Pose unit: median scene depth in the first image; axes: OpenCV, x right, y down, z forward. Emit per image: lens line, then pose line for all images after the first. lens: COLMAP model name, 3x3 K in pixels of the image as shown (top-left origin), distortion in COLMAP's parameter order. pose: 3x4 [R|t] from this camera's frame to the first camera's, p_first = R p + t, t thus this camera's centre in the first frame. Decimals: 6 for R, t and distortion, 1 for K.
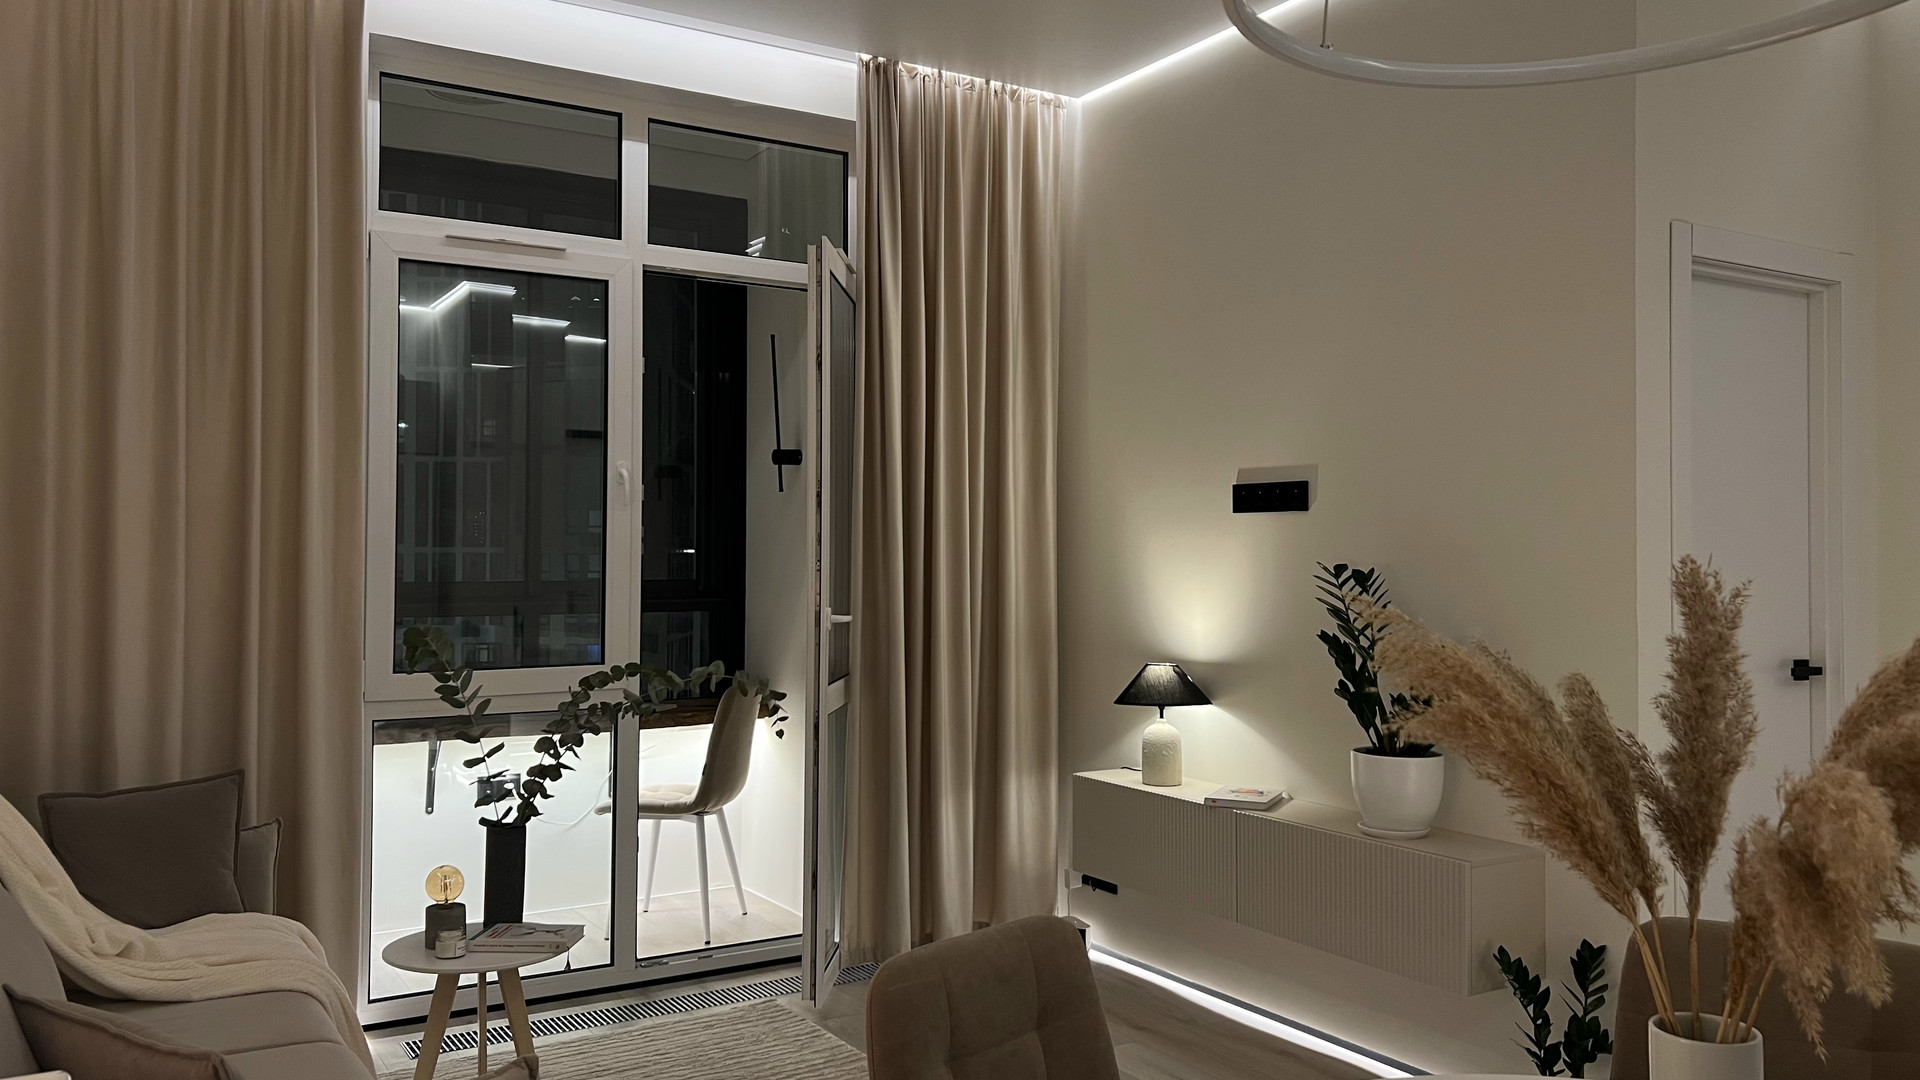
lens RADIAL K [[1460.7, 0, 962.9], [0, 1460.7, 517.9], [0, 0, 1]] dist [0.049148, -0.046390]
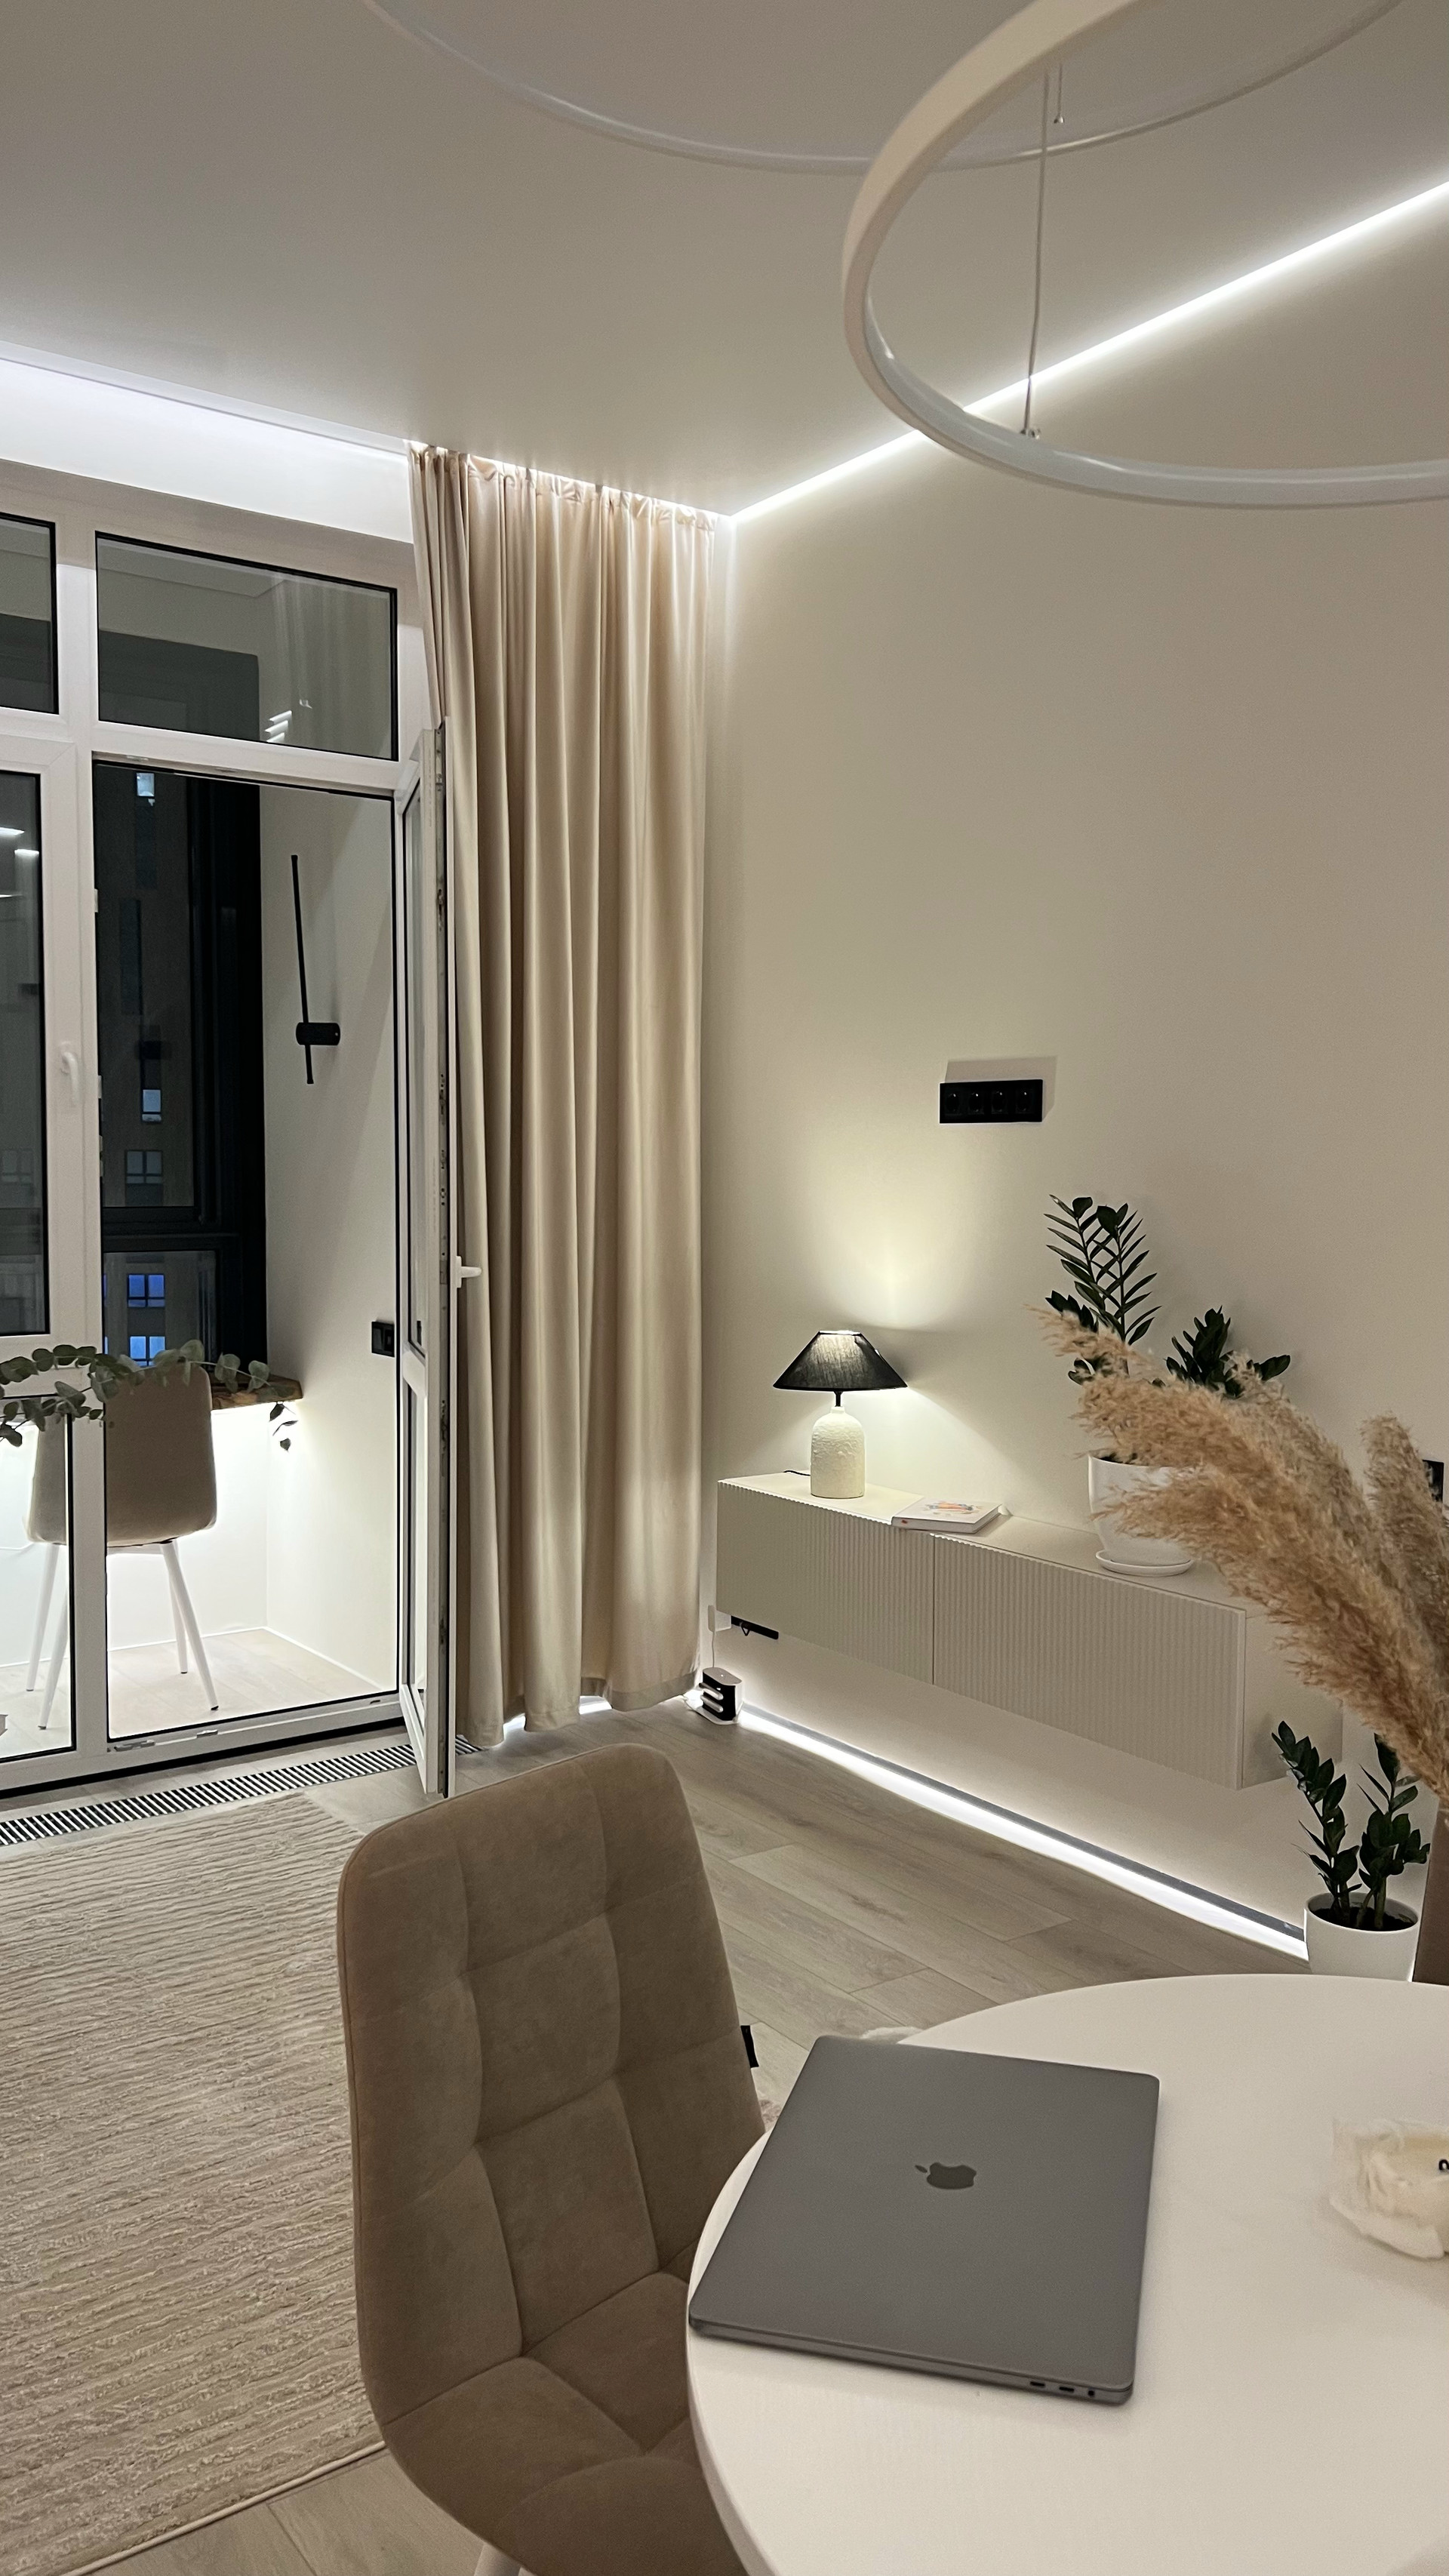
lens RADIAL K [[1959.7, 0, 725.8], [0, 1959.7, 1285.3], [0, 0, 1]] dist [0.049148, -0.046390]
pose [[0.998059, -0.001095, 0.062259, 0.020666], [-0.004677, 0.995703, 0.092488, -0.012130], [-0.062092, -0.092600, 0.993765, 0.045972]]
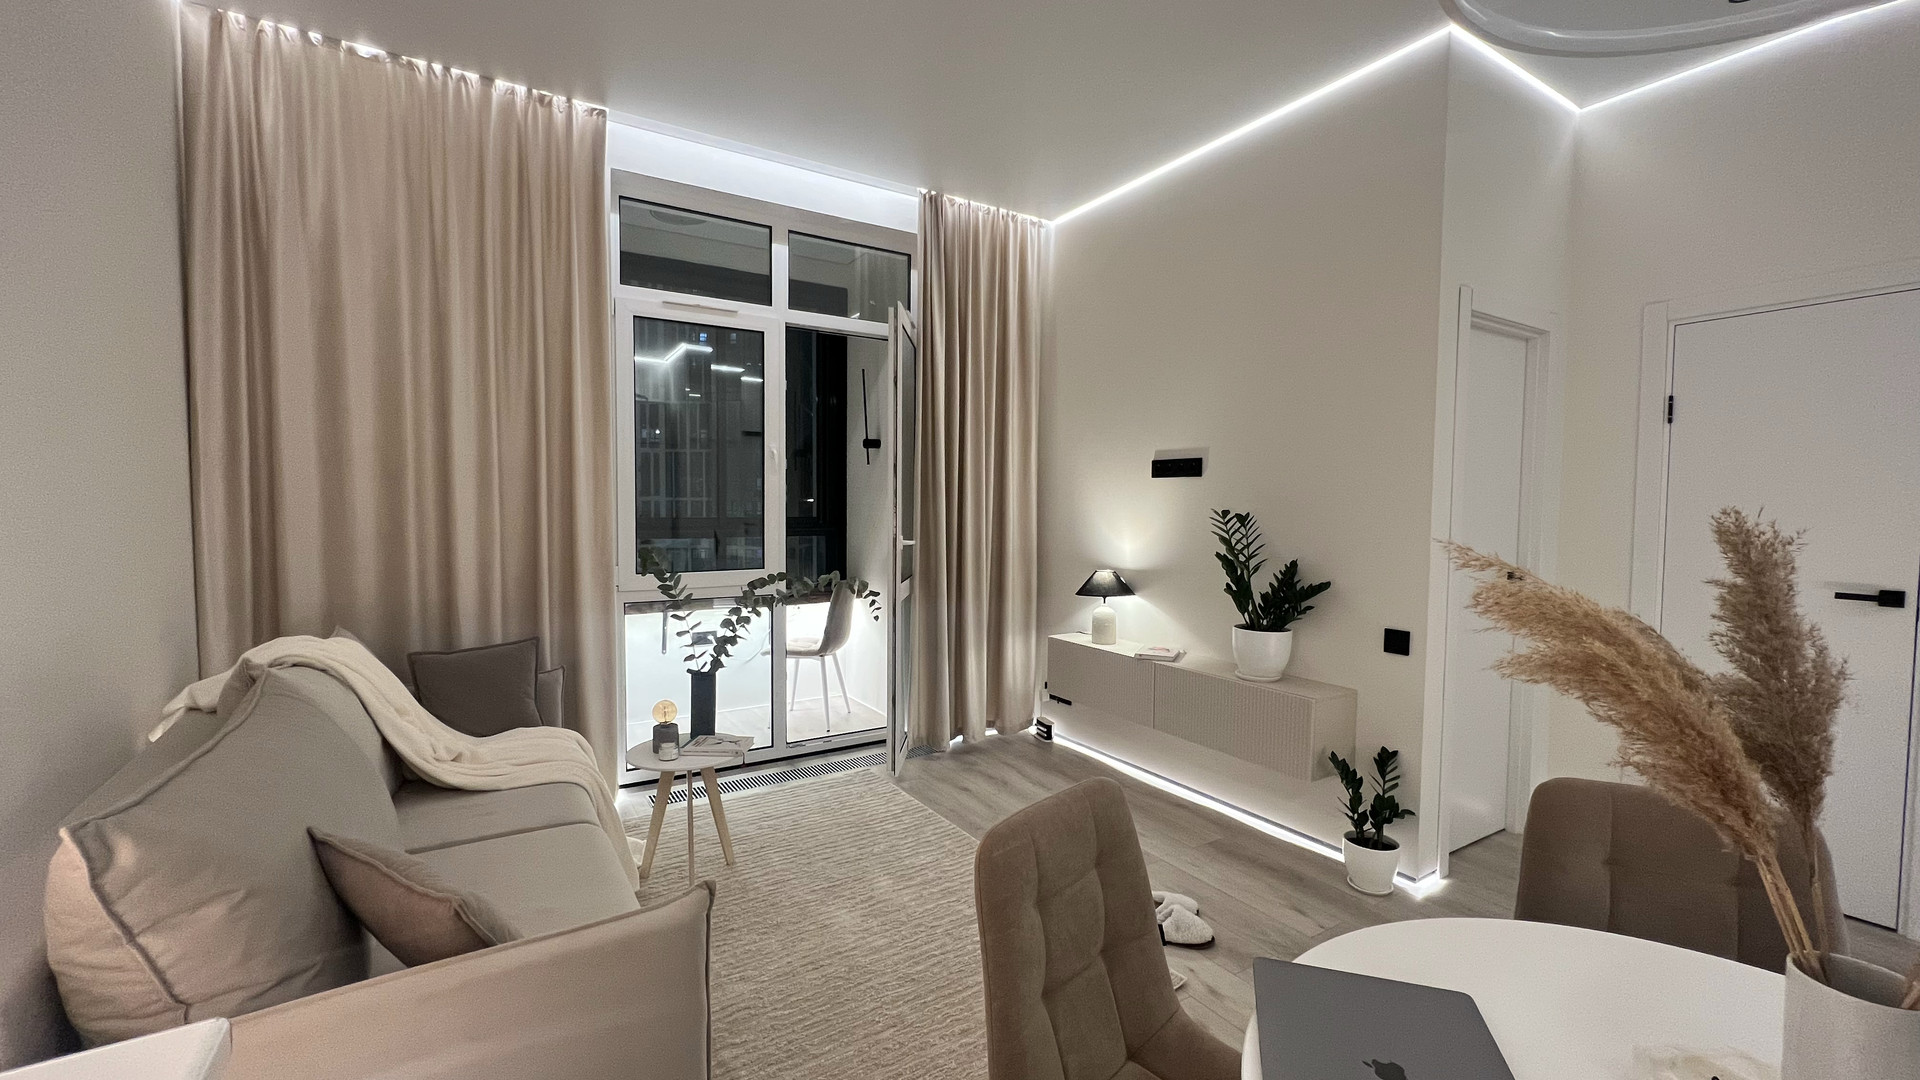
lens RADIAL K [[777.0, 0, 956.7], [0, 777.0, 538.6], [0, 0, 1]] dist [-0.001626, 0.000770]
pose [[0.999991, 0.004074, 0.001165, -0.031526], [-0.004146, 0.997454, 0.071198, 0.003453], [-0.000872, -0.071202, 0.997462, 0.139367]]
